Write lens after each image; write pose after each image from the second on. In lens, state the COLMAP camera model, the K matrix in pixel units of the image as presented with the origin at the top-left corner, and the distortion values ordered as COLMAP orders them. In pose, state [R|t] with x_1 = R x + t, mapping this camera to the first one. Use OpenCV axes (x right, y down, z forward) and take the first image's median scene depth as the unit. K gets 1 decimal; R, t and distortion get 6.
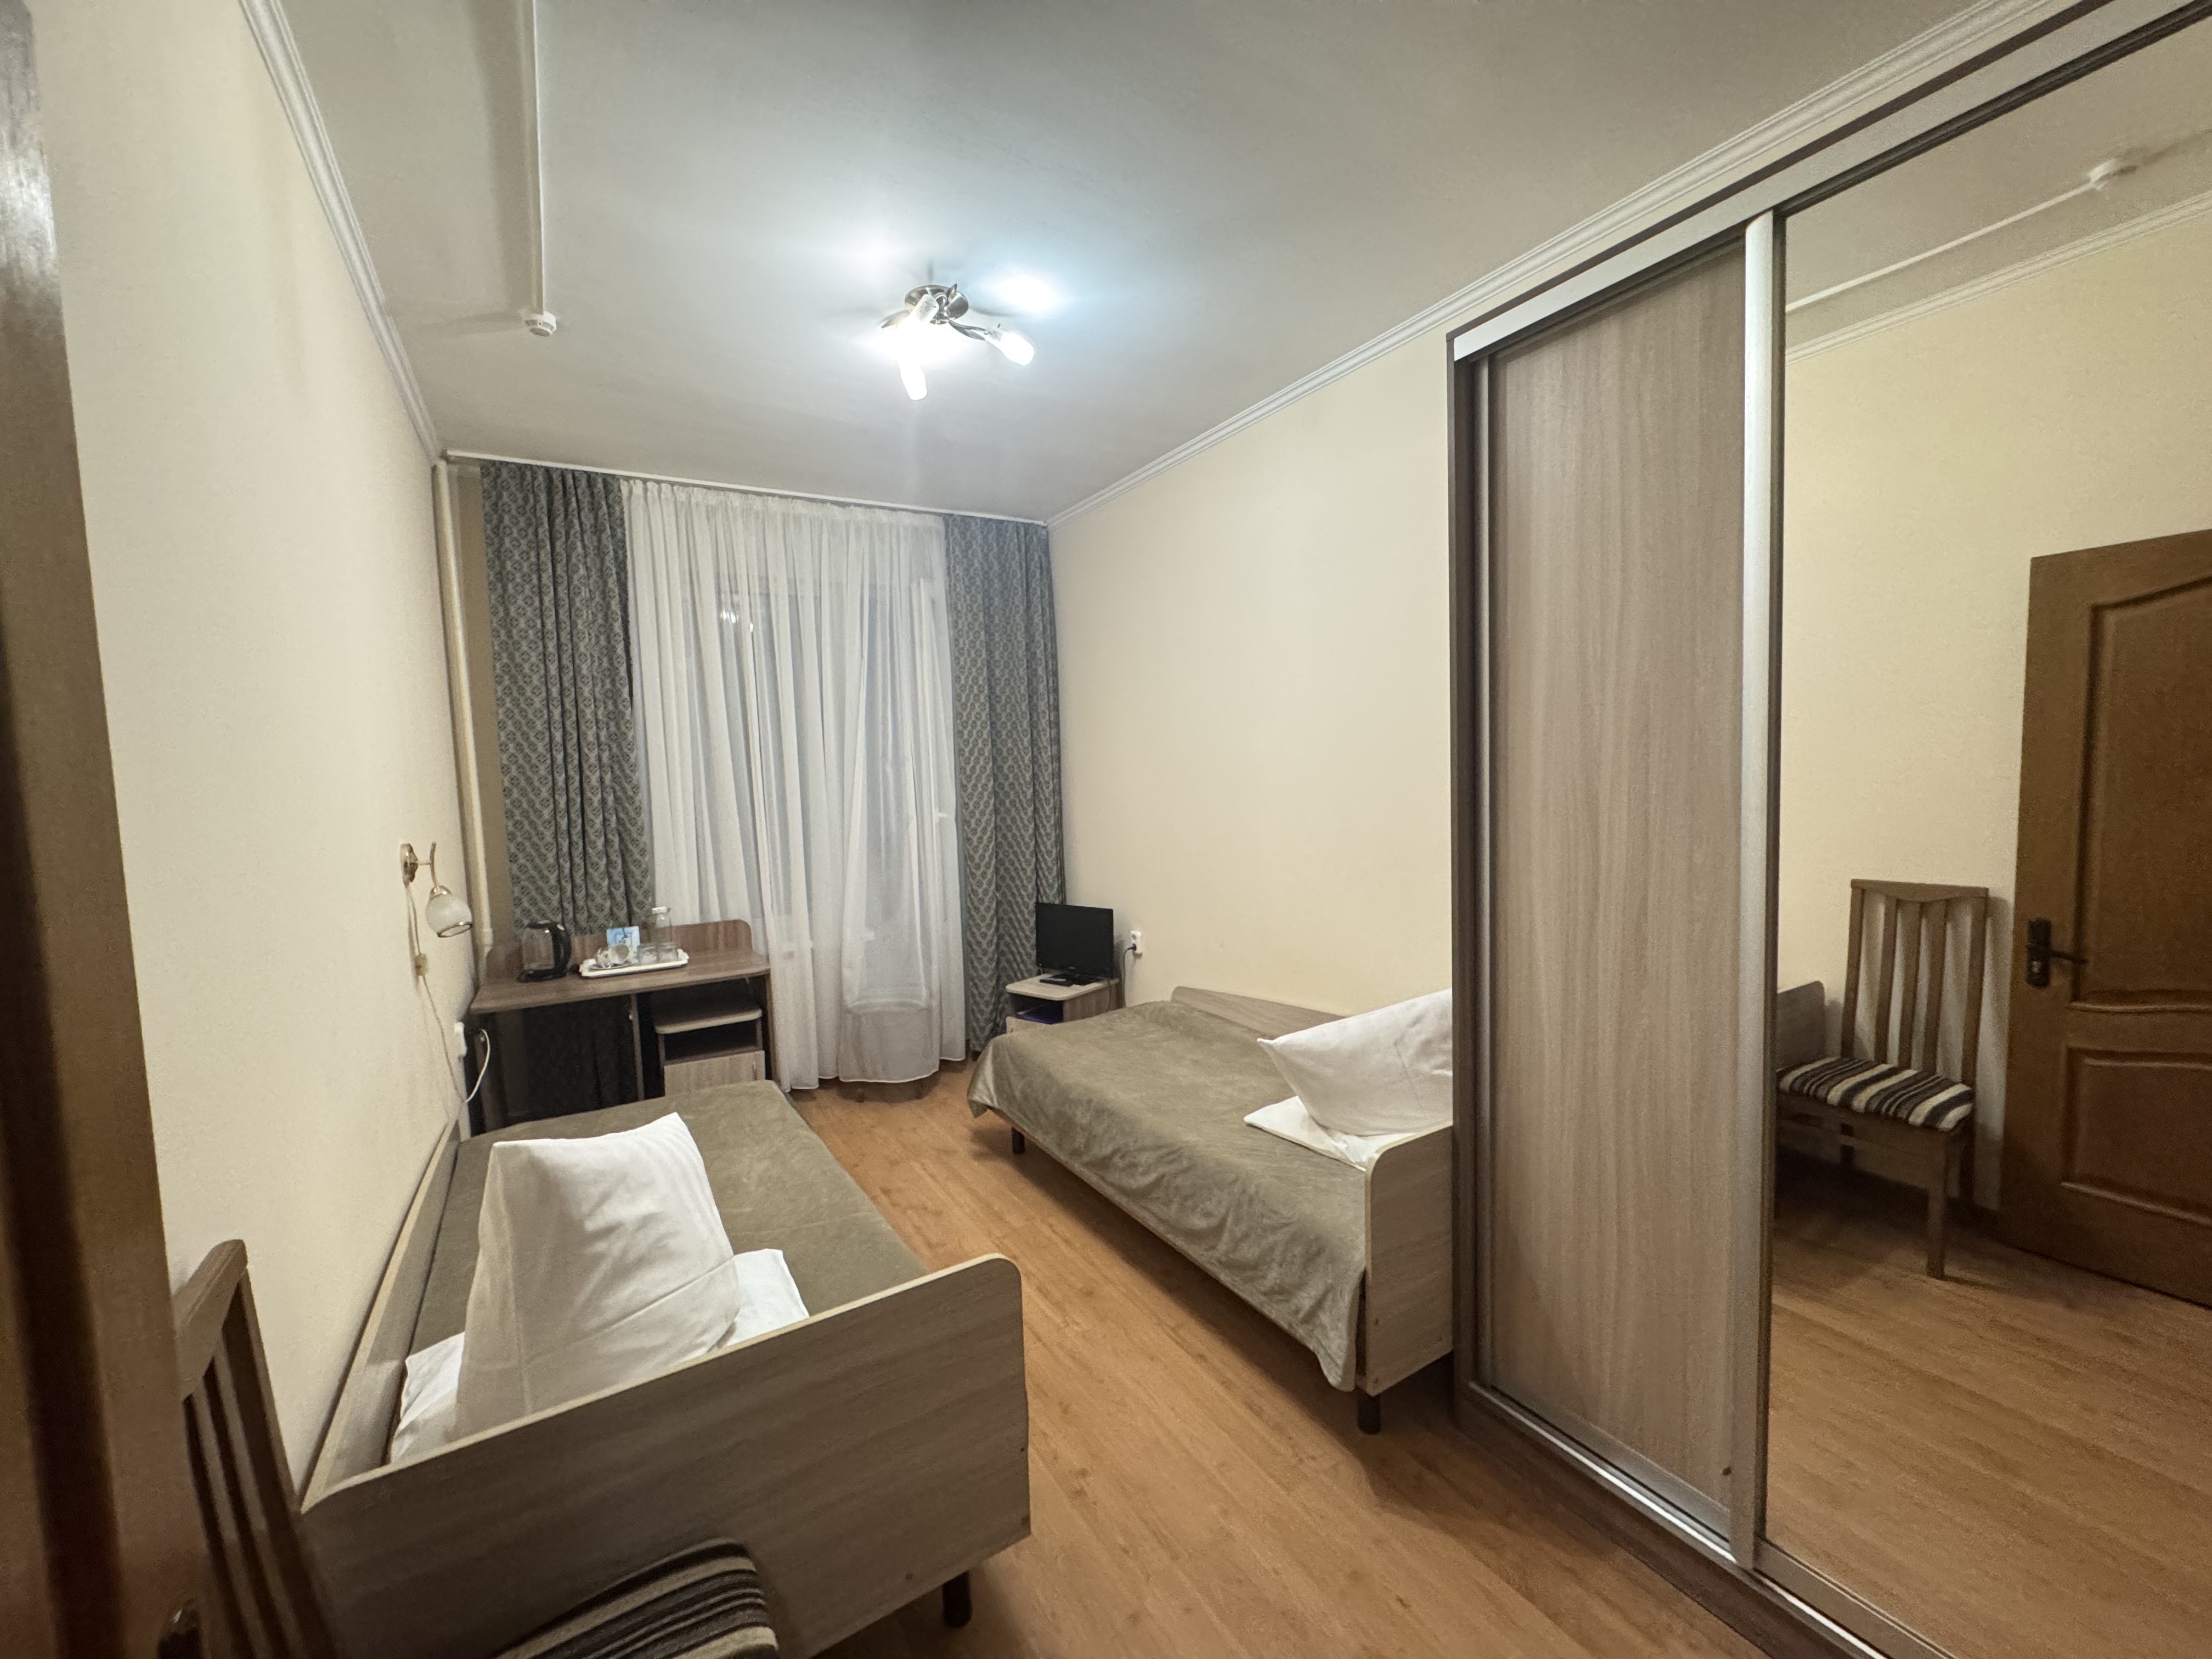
lens RADIAL K [[880.0, 0, 1102.5], [0, 880.0, 821.1], [0, 0, 1]] dist [0.001360, 0.000071]
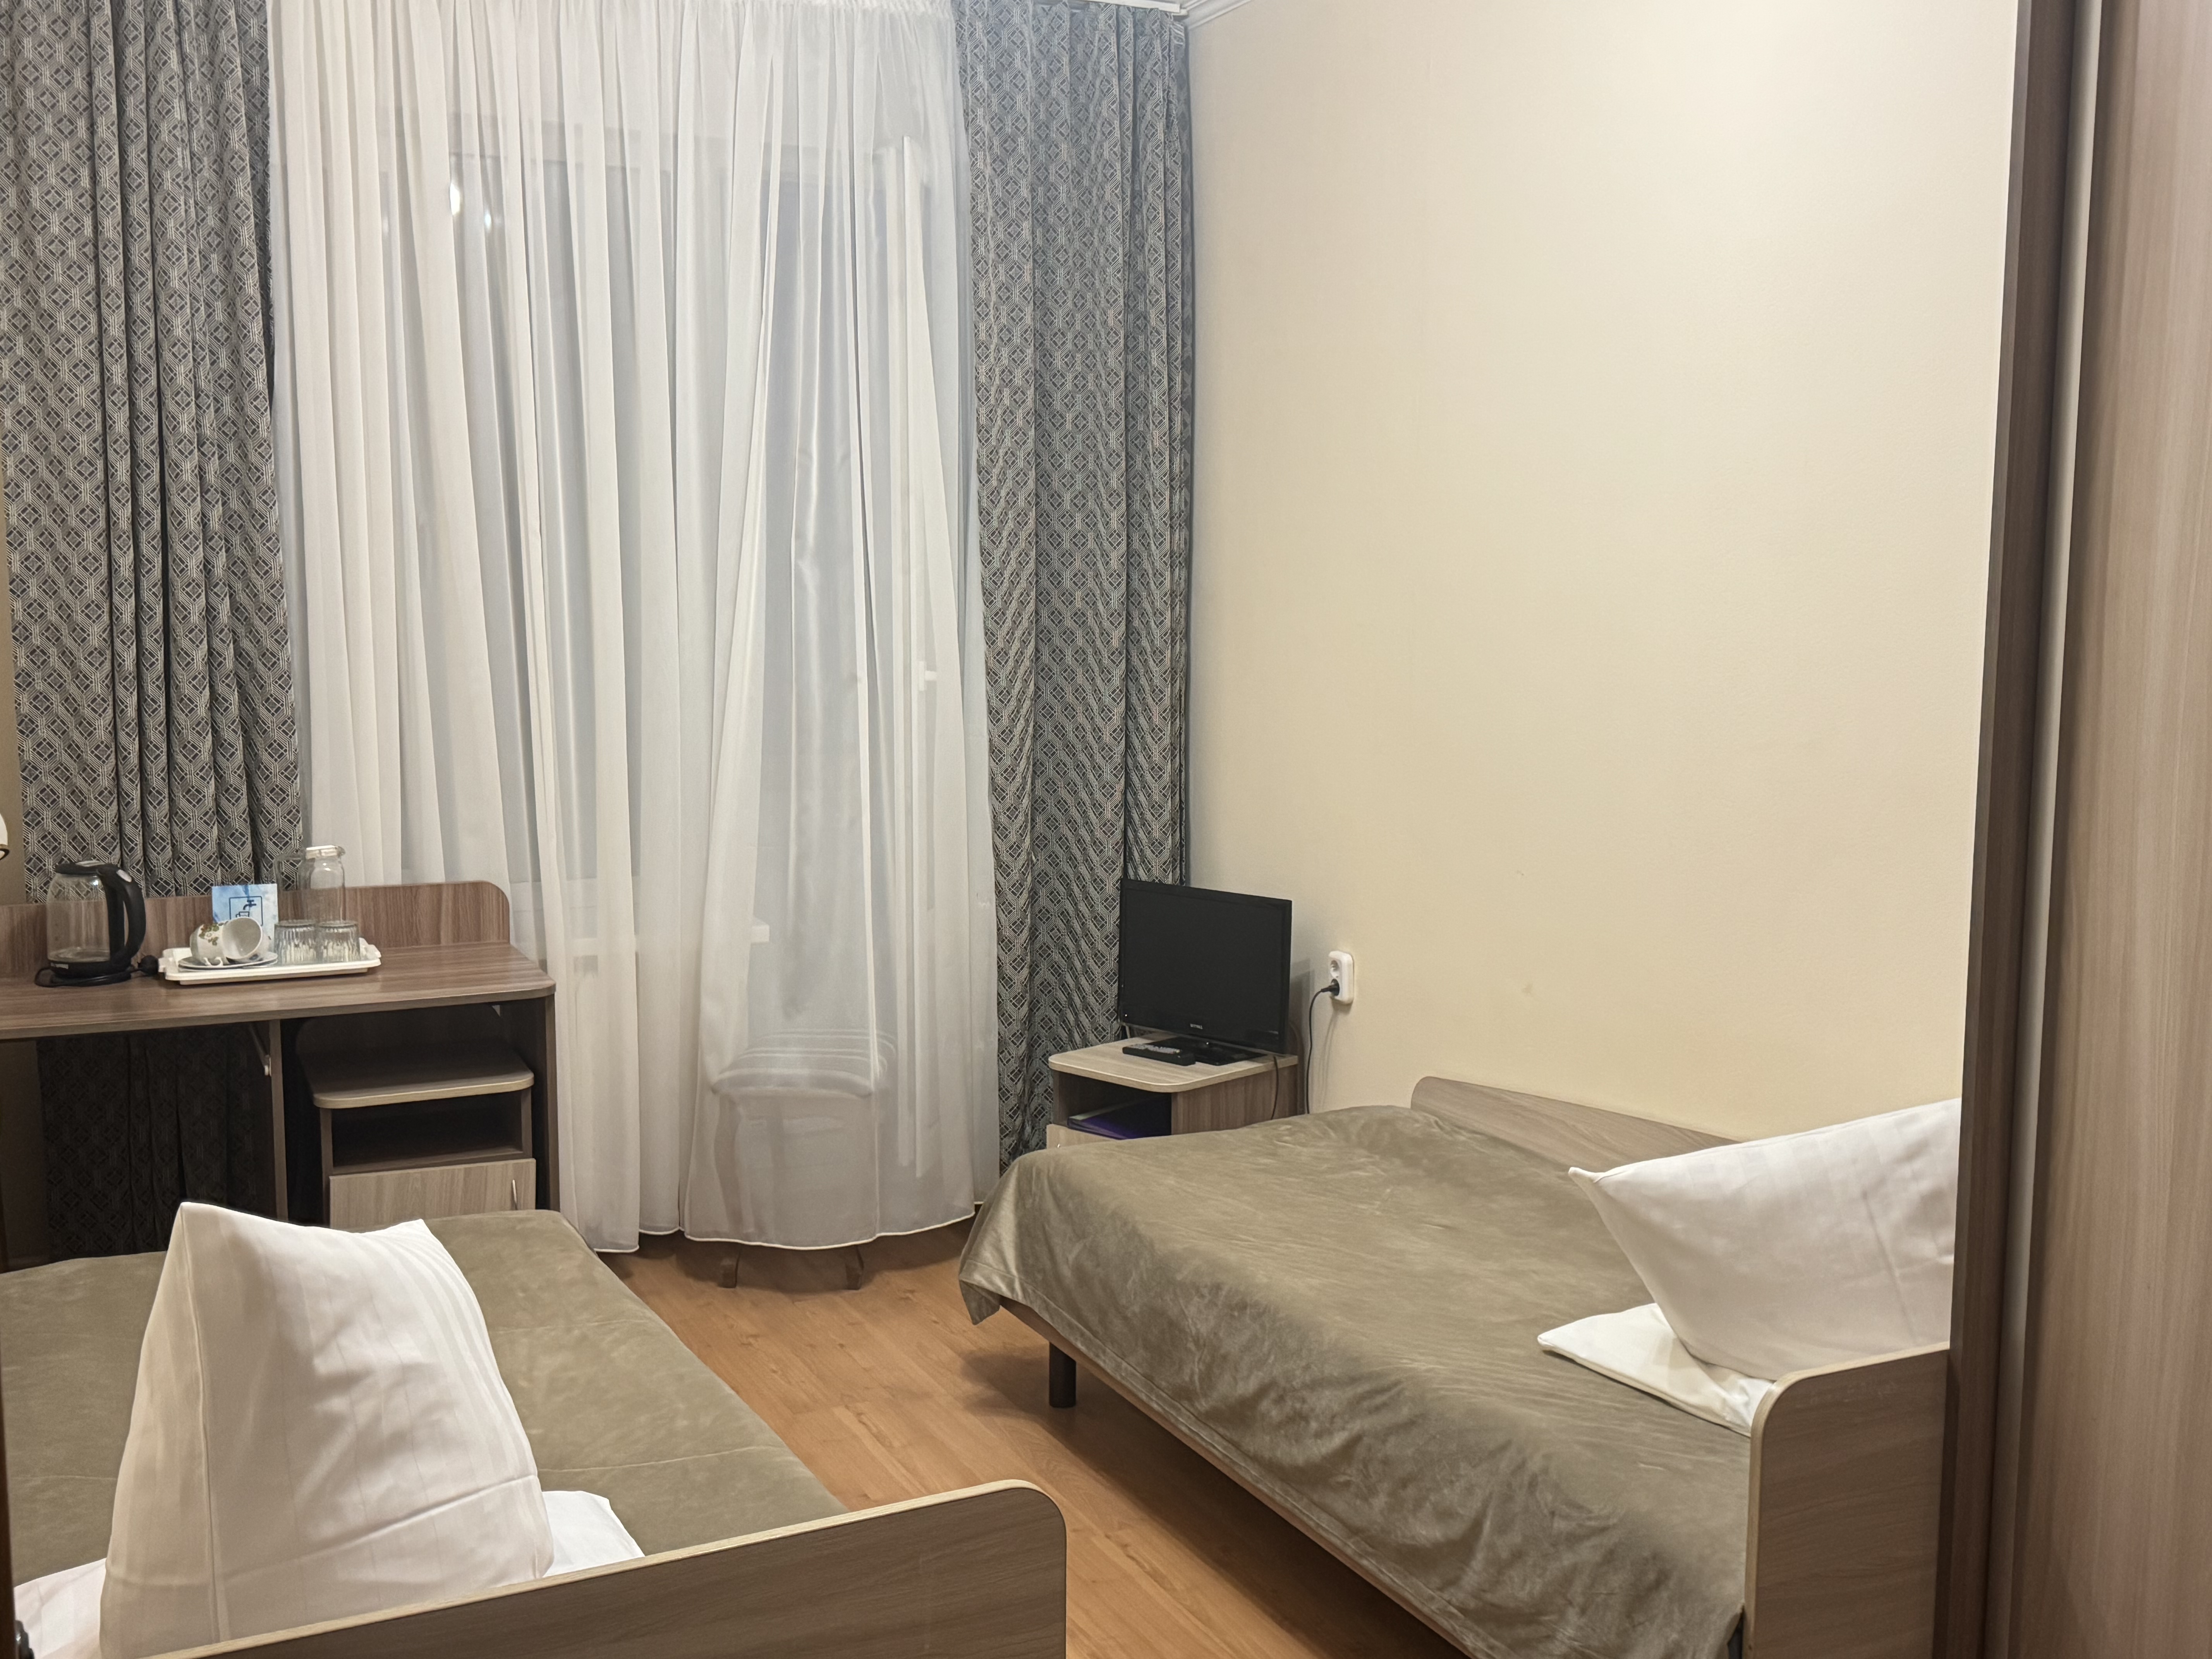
lens RADIAL K [[2220.8, 0, 1106.0], [0, 2220.8, 829.5], [0, 0, 1]] dist [0.153949, -0.251237]
pose [[0.995347, 0.047840, -0.083636, 0.012919], [-0.043104, 0.997412, 0.057550, 0.002517], [0.086172, -0.053677, 0.994833, -0.168728]]
